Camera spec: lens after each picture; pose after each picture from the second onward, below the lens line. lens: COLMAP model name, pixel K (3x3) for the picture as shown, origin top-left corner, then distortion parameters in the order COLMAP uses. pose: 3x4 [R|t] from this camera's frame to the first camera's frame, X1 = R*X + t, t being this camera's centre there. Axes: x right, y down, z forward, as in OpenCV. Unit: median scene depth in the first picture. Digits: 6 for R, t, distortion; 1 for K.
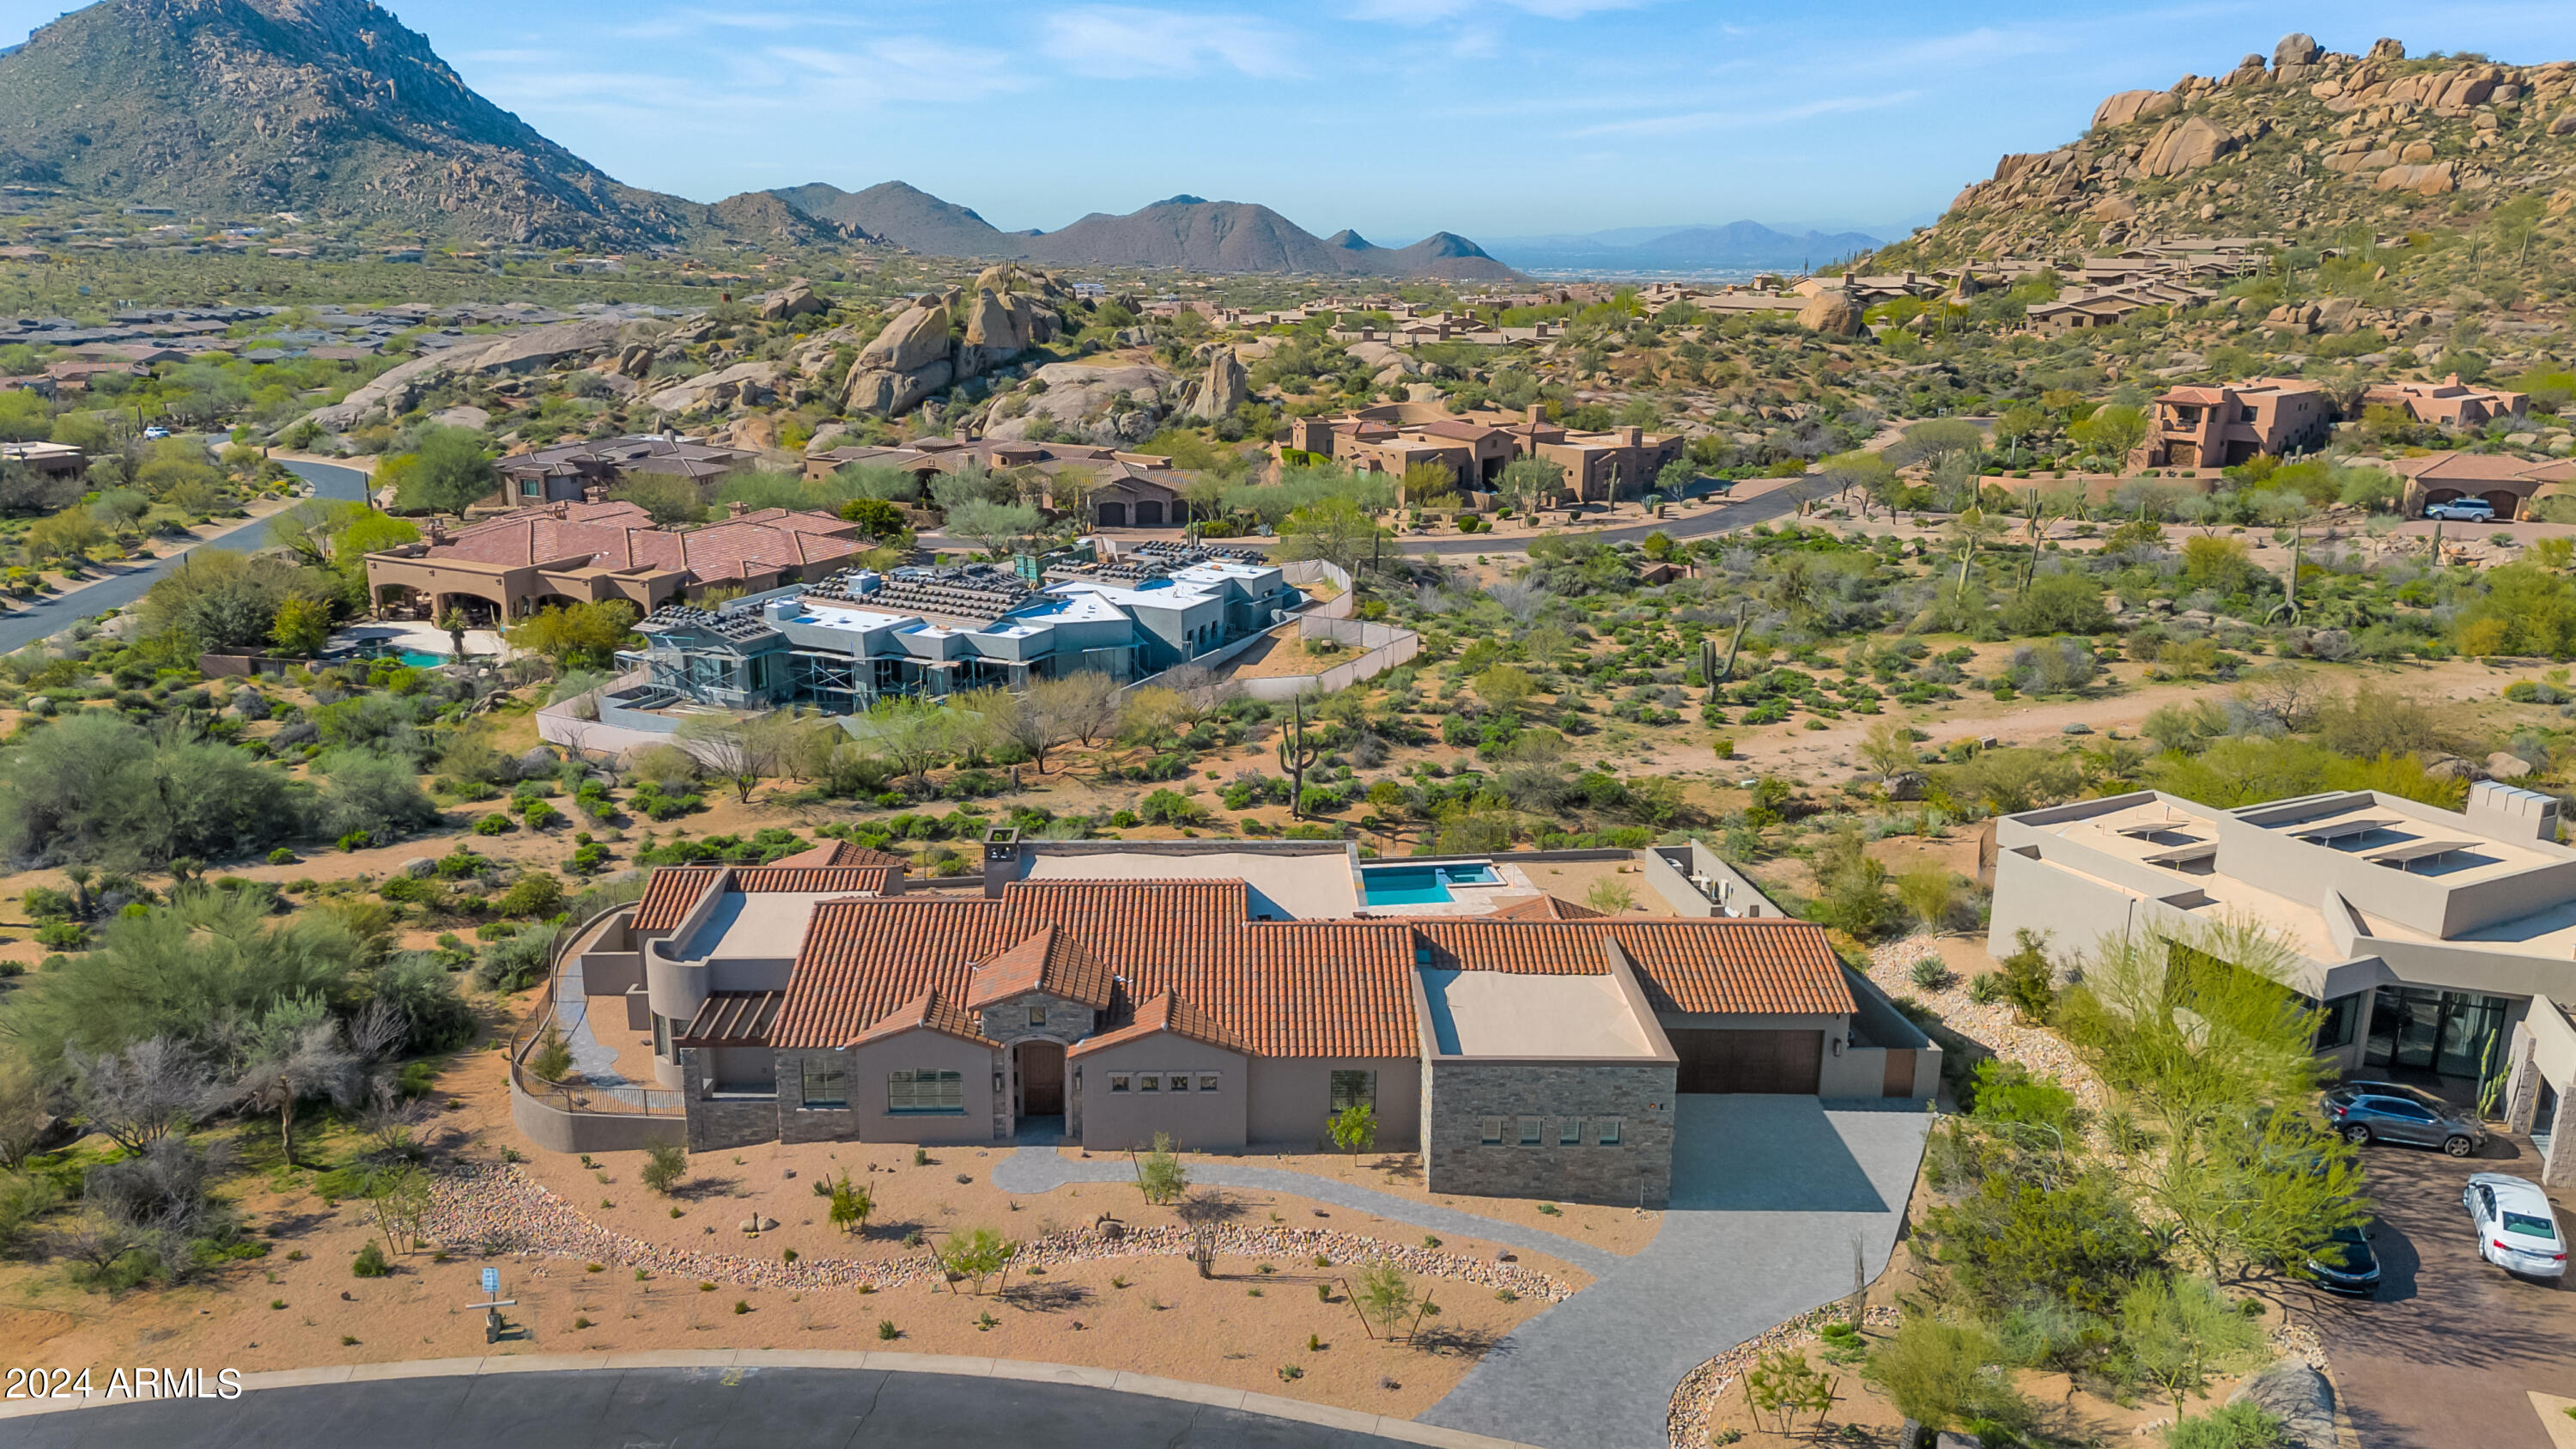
lens RADIAL K [[1852.9, 0, 1288.0], [0, 1852.9, 724.5], [0, 0, 1]] dist [0.085699, -0.090300]
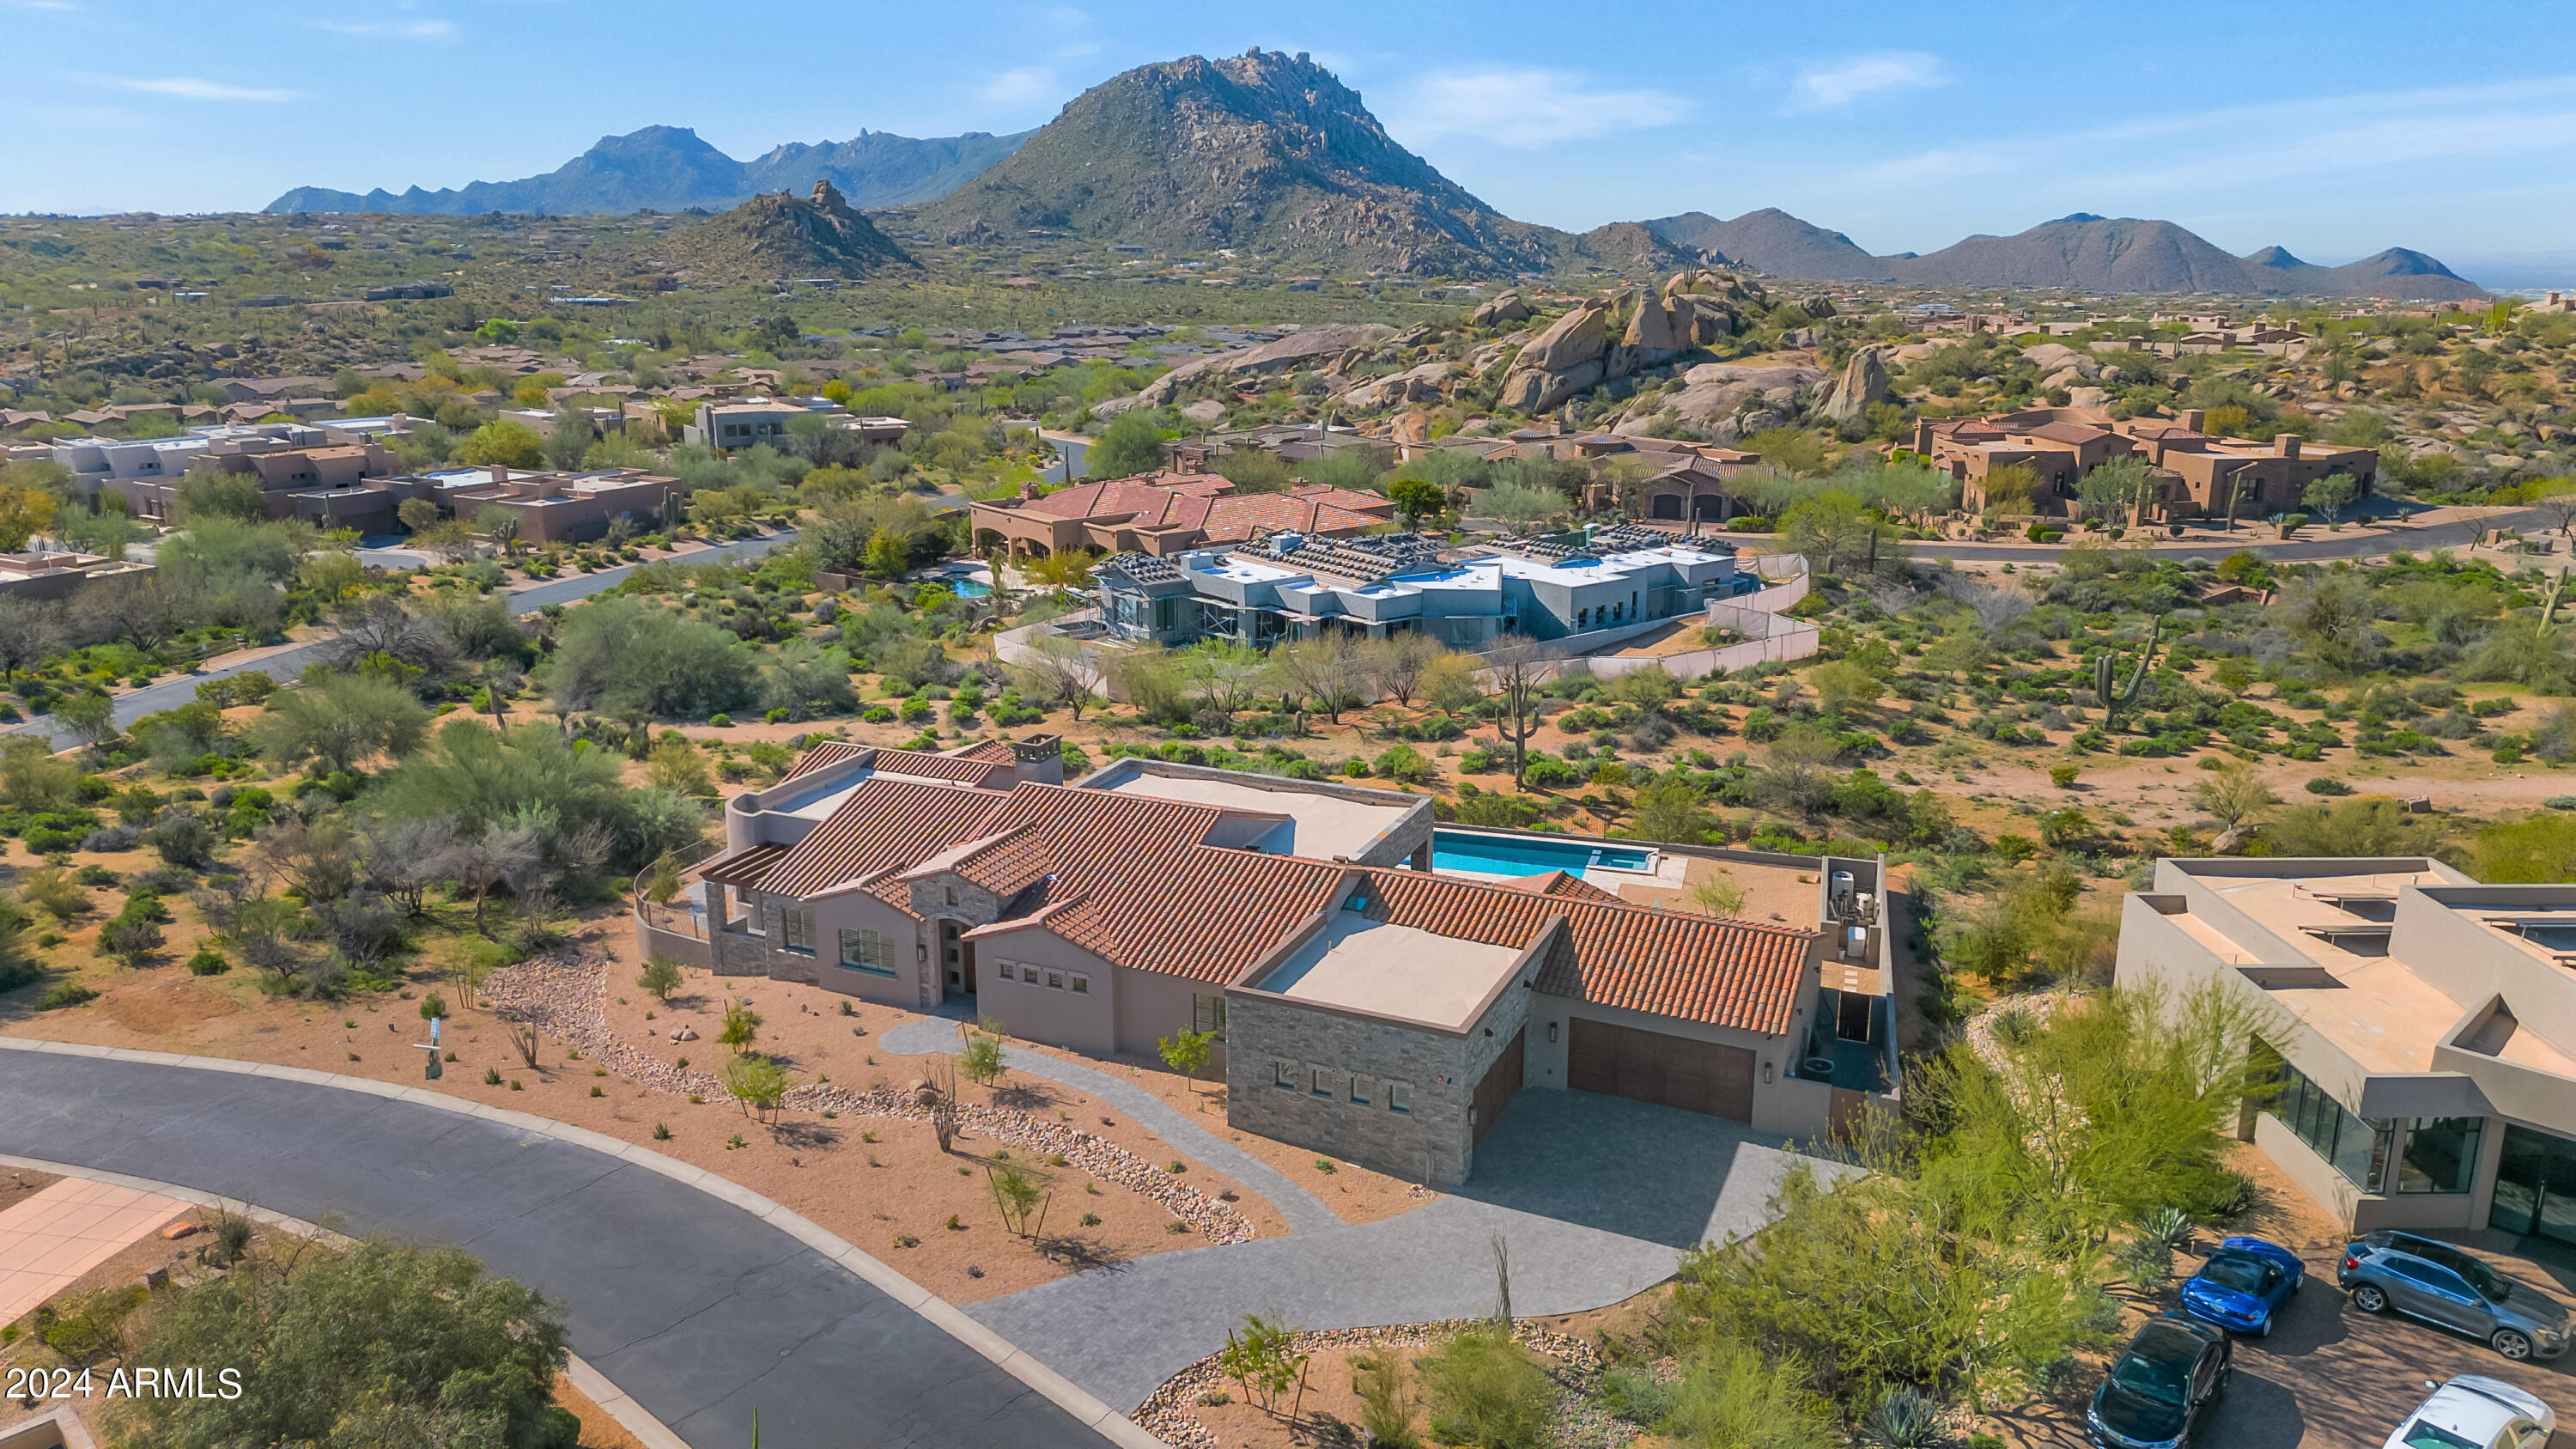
lens RADIAL K [[1787.0, 0, 1288.0], [0, 1787.0, 724.5], [0, 0, 1]] dist [0.123265, -0.170530]
pose [[0.899146, 0.101897, -0.425622, 0.110562], [-0.104328, 0.994386, 0.017666, 0.004954], [0.425032, 0.028520, 0.904729, 0.035039]]
